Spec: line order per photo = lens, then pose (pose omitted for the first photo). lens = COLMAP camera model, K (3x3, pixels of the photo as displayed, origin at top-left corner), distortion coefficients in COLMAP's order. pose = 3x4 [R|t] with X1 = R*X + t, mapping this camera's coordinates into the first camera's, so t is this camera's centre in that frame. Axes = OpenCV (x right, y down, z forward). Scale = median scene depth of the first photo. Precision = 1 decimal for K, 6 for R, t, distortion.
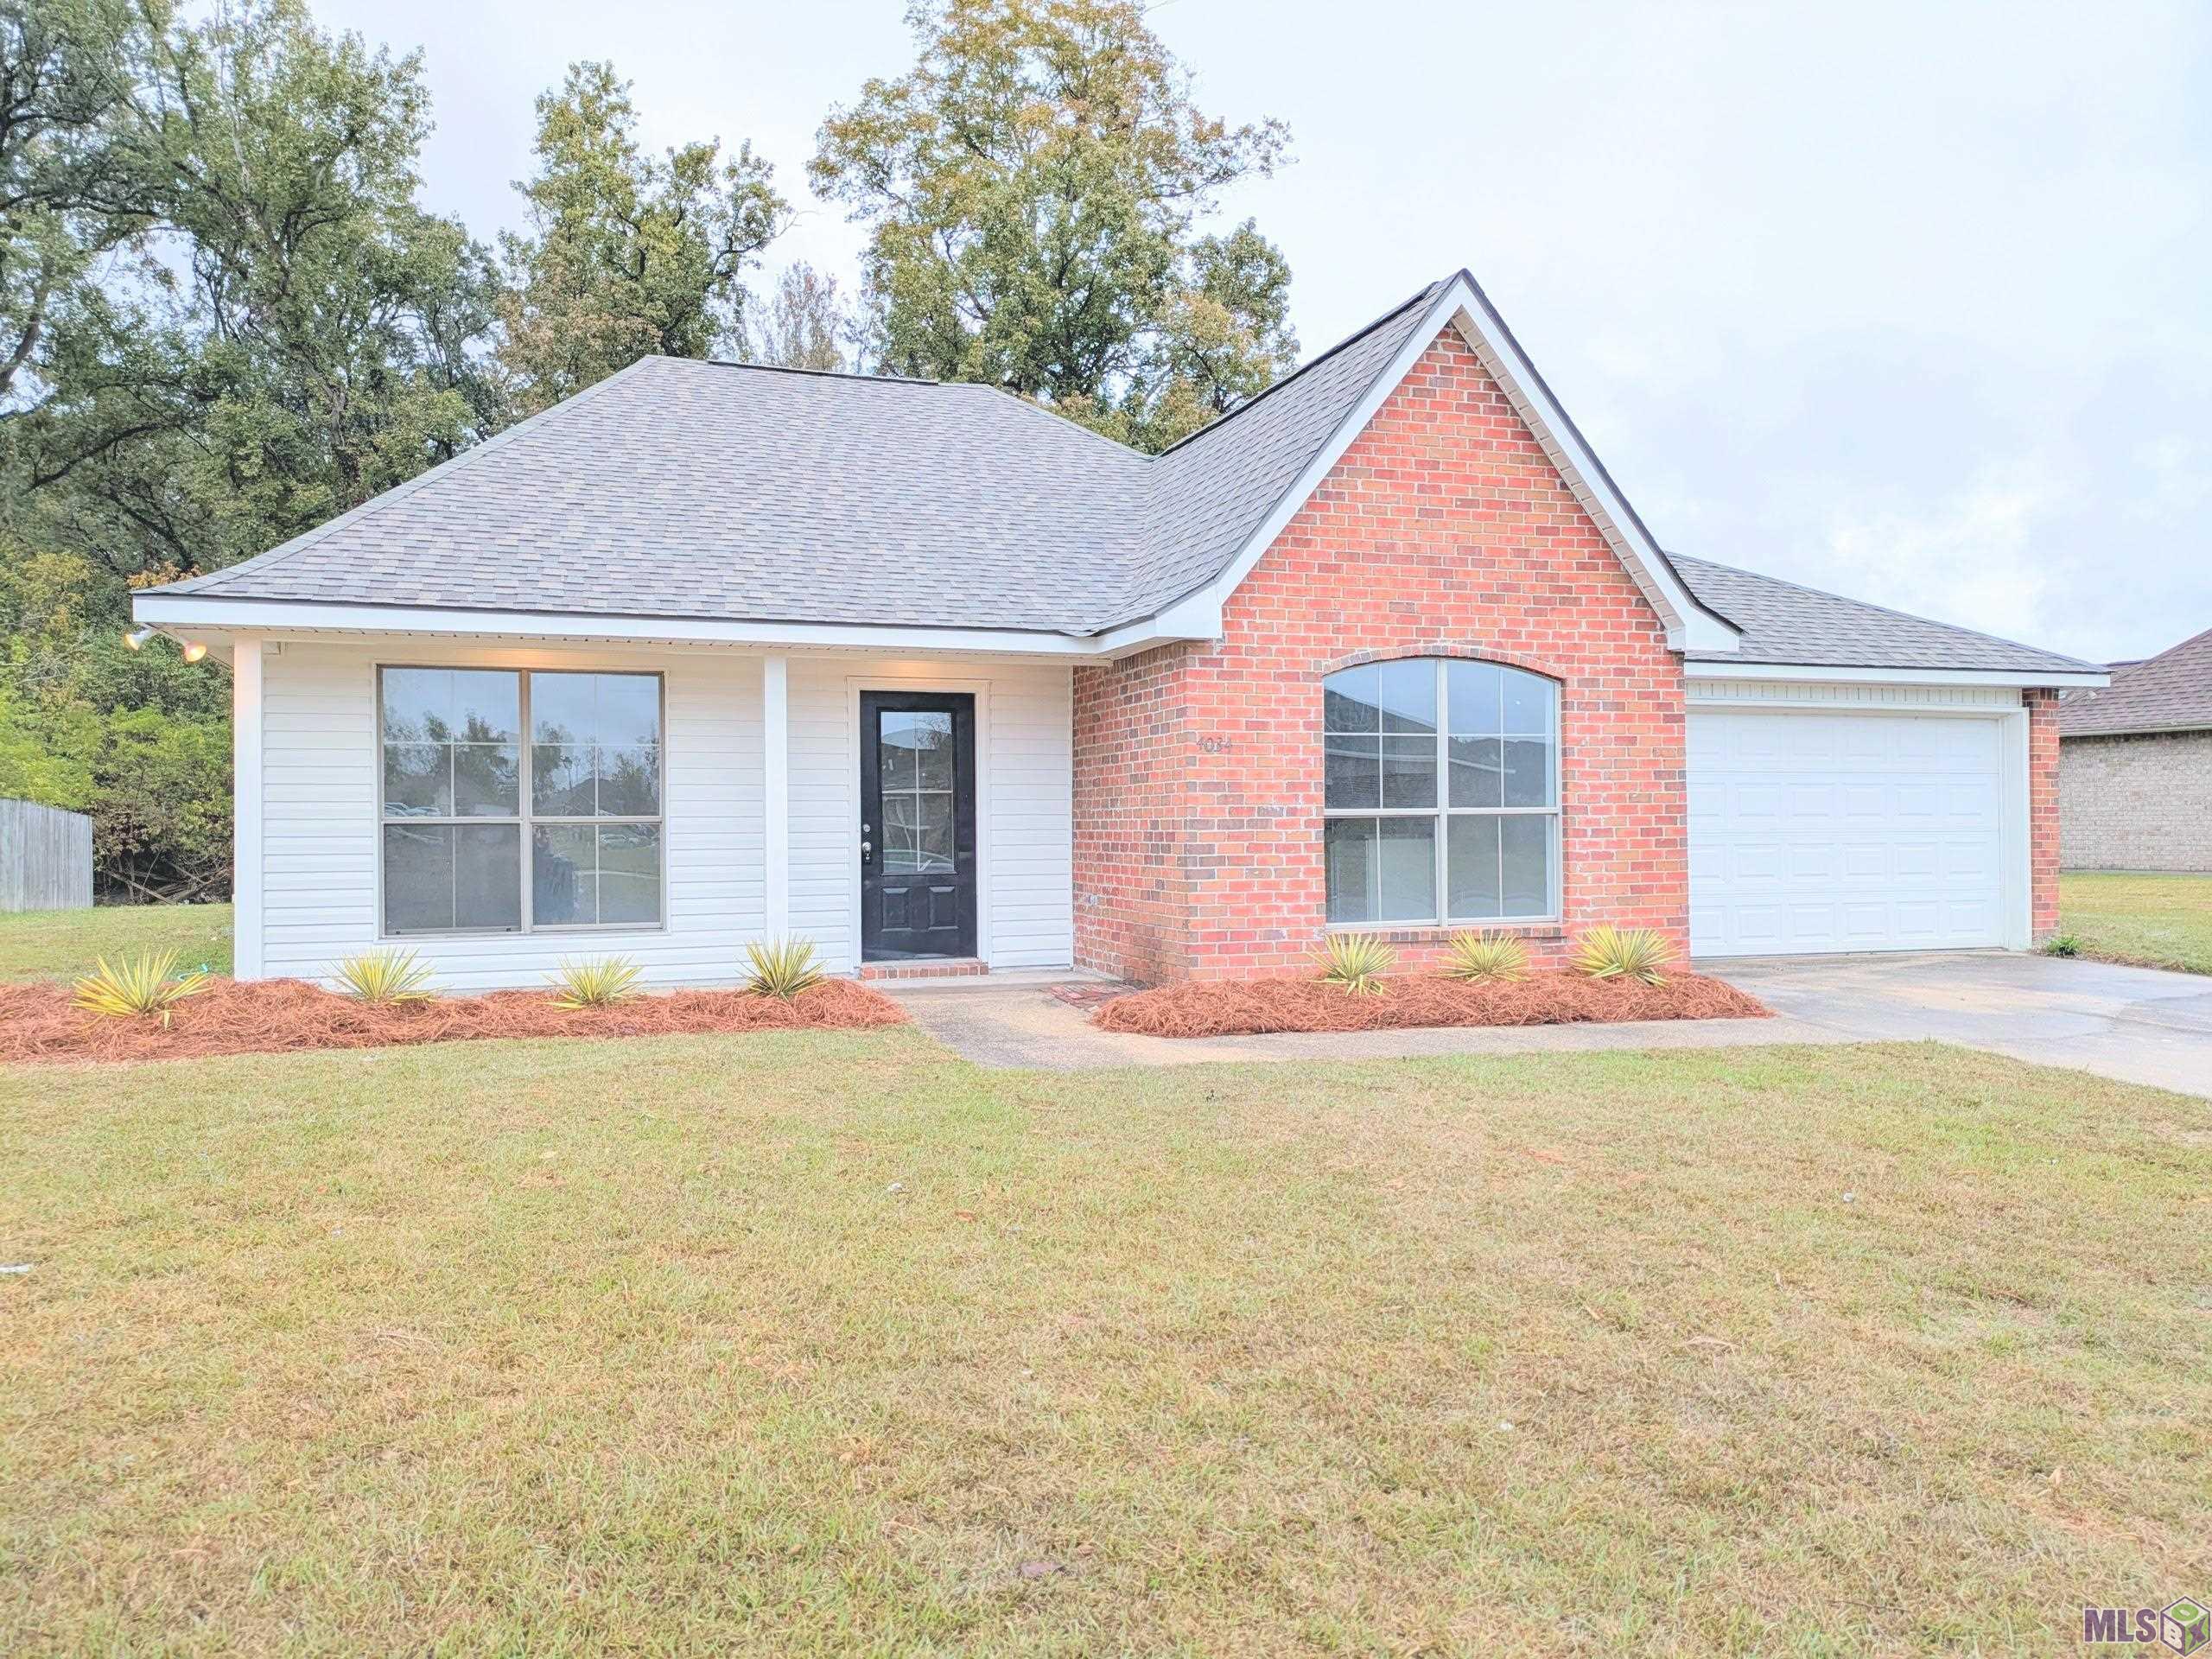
lens RADIAL K [[1575.1, 0, 1106.0], [0, 1575.1, 829.5], [0, 0, 1]] dist [0.054616, -0.038830]
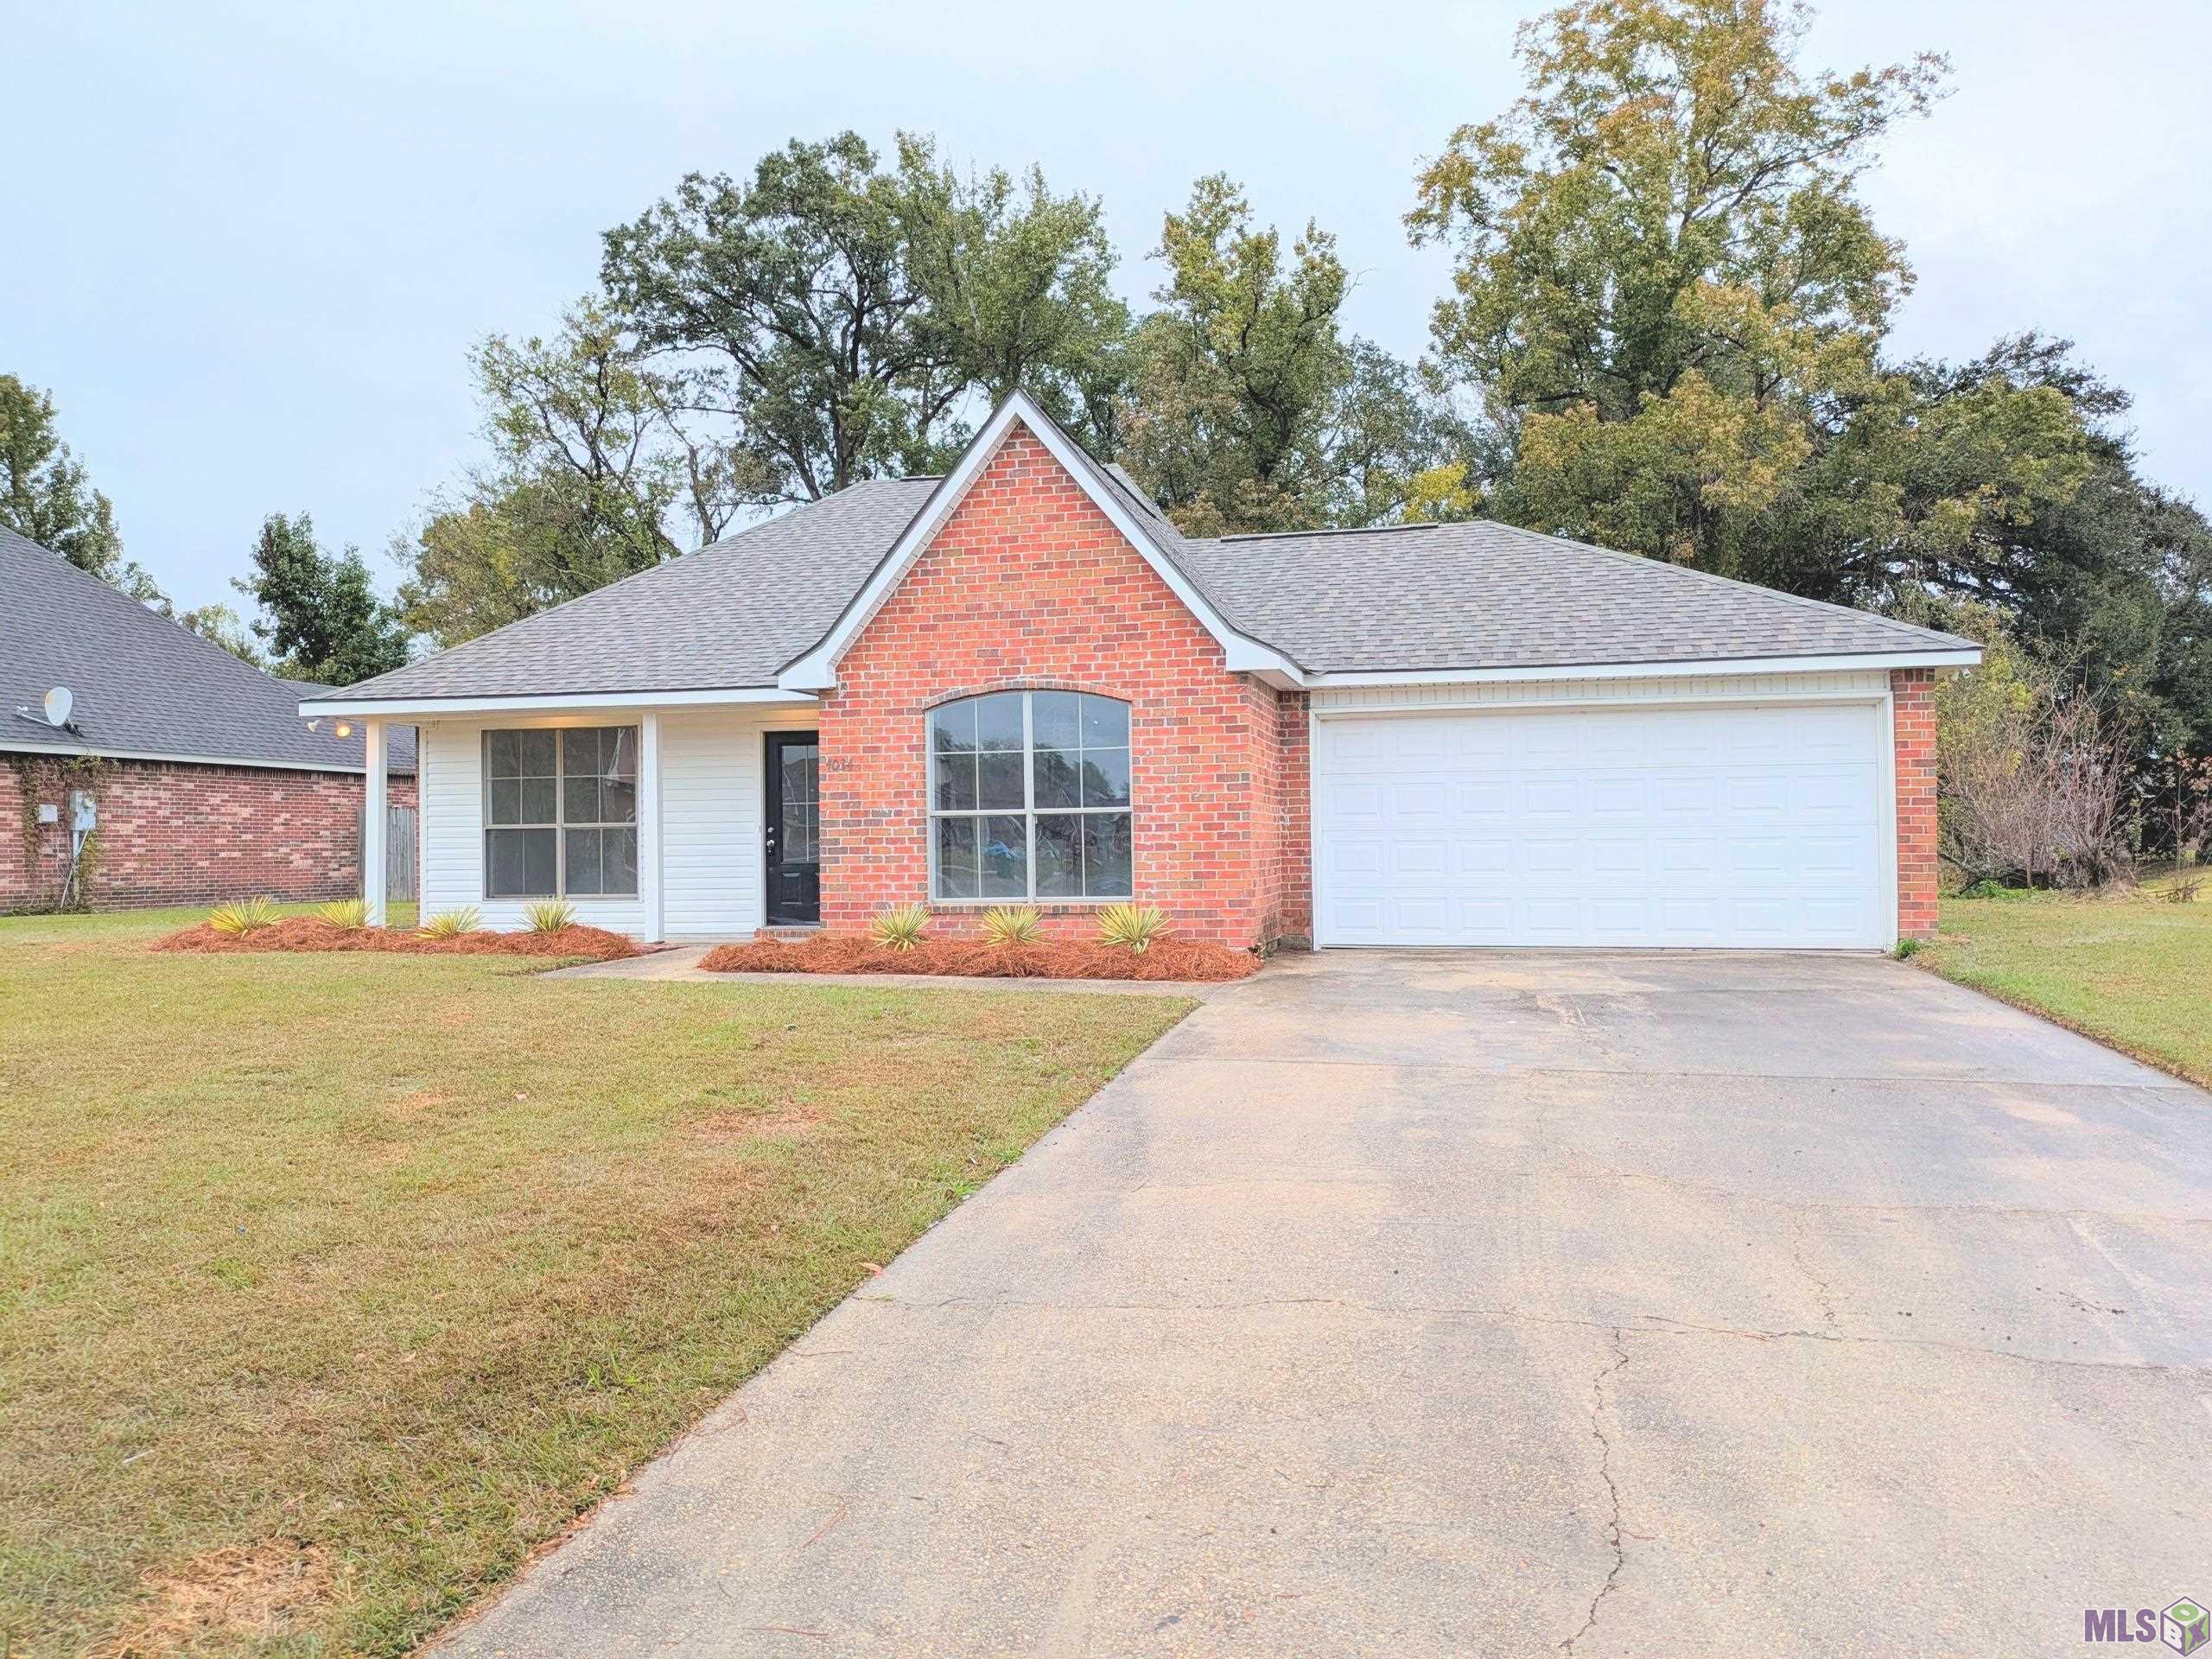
lens RADIAL K [[1575.3, 0, 1129.3], [0, 1575.3, 819.2], [0, 0, 1]] dist [0.092078, -0.133220]
pose [[0.852786, -0.012705, -0.522106, 0.909834], [0.004461, 0.999845, -0.017044, 0.015925], [0.522241, 0.012206, 0.852710, -0.029609]]
